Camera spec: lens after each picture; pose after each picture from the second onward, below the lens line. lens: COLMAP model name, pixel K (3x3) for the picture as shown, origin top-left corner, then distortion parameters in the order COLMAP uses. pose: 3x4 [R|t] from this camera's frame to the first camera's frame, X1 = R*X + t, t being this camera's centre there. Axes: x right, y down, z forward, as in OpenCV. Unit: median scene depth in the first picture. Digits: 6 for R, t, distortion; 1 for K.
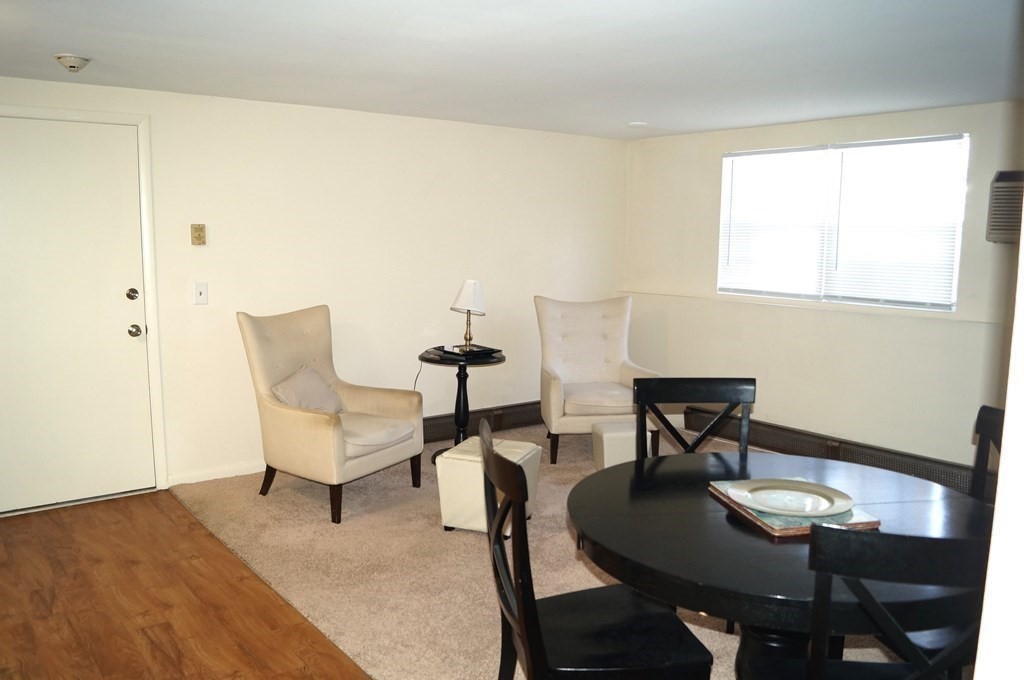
lens RADIAL K [[818.5, 0, 512.0], [0, 818.5, 340.0], [0, 0, 1]] dist [-0.057045, 0.005852]
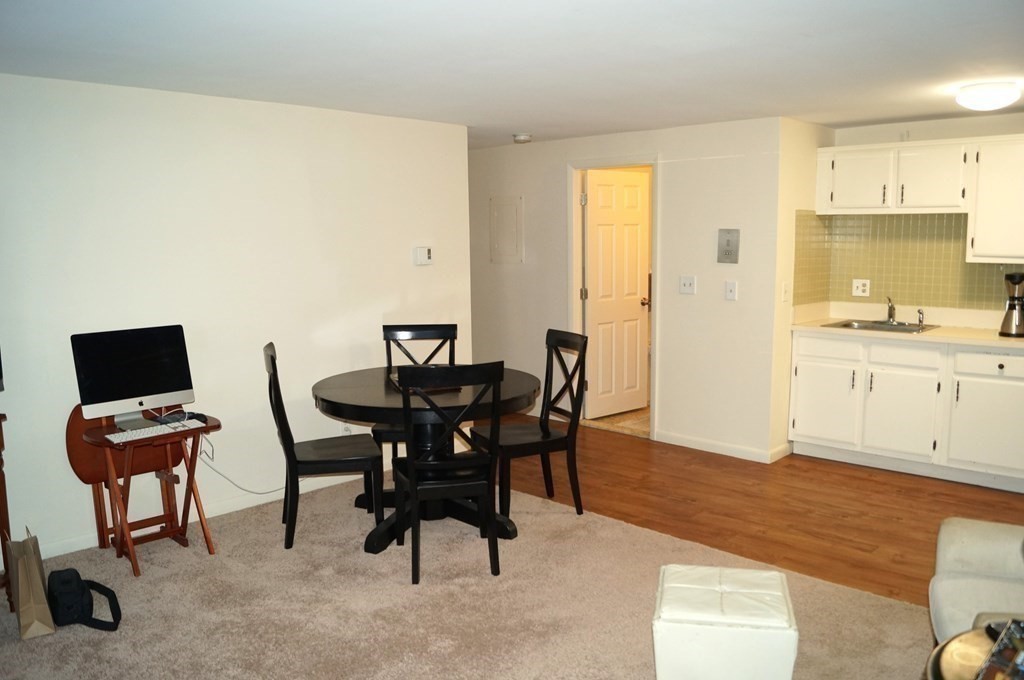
lens RADIAL K [[818.5, 0, 512.0], [0, 818.5, 340.0], [0, 0, 1]] dist [-0.057045, 0.005852]
pose [[-0.991095, 0.015948, -0.132196, 0.245305], [-0.017493, 0.968602, 0.248001, -0.234249], [0.132000, 0.248105, -0.959698, 1.768662]]
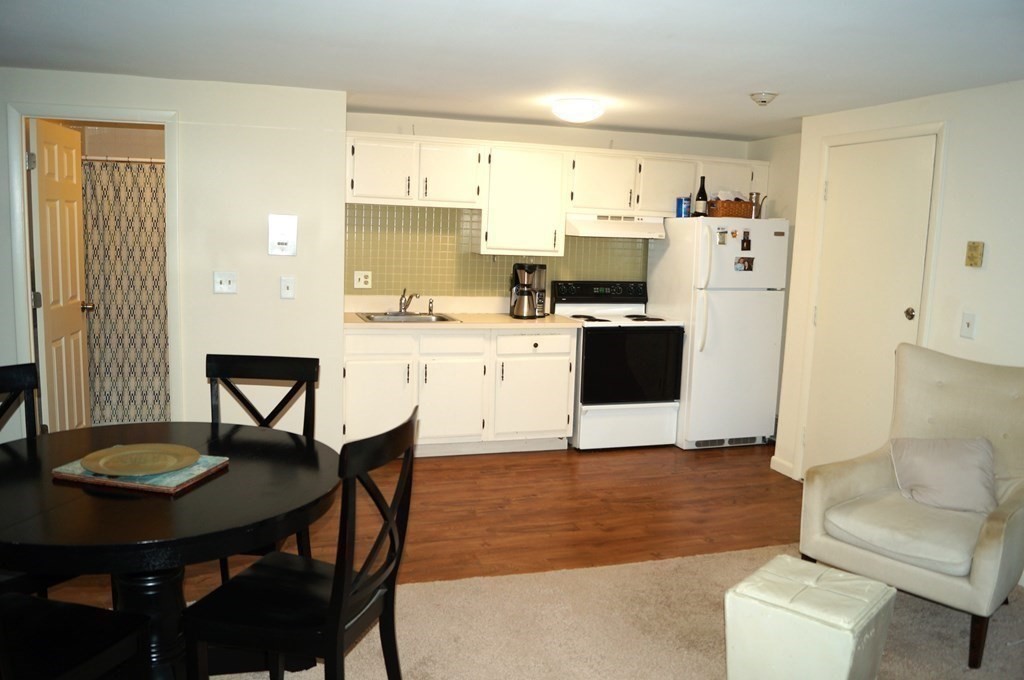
lens RADIAL K [[818.5, 0, 512.0], [0, 818.5, 340.0], [0, 0, 1]] dist [-0.057045, 0.005852]
pose [[-0.354781, 0.099196, -0.929672, 0.719556], [-0.154121, 0.974548, 0.162800, -0.136040], [0.922159, 0.201040, -0.330463, 1.103869]]
